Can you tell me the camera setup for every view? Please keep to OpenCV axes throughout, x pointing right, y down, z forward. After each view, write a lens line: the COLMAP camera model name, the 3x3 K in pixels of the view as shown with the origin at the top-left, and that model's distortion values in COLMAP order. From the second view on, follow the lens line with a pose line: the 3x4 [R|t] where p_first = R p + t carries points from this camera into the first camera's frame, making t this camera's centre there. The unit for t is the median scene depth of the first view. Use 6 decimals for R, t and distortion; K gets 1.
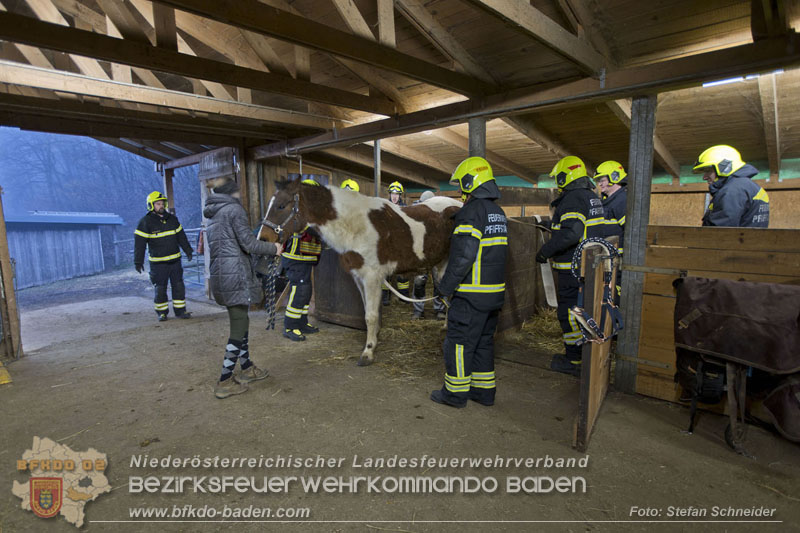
lens RADIAL K [[447.4, 0, 381.6], [0, 447.4, 272.6], [0, 0, 1]] dist [-0.052515, 0.040885]
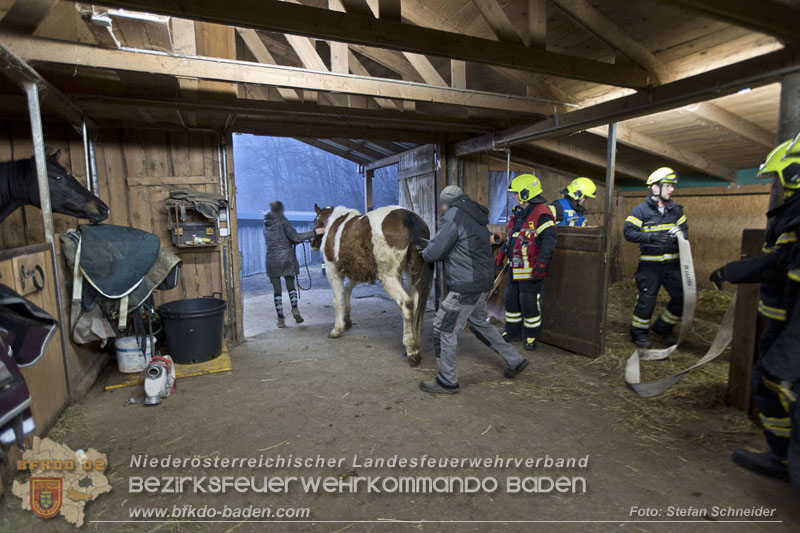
lens RADIAL K [[447.4, 0, 381.6], [0, 447.4, 272.6], [0, 0, 1]] dist [-0.052515, 0.040885]
pose [[0.918265, 0.056793, -0.391873, -0.087586], [-0.057305, 0.998303, 0.010400, -0.014531], [0.391798, 0.012906, 0.919961, 0.132127]]
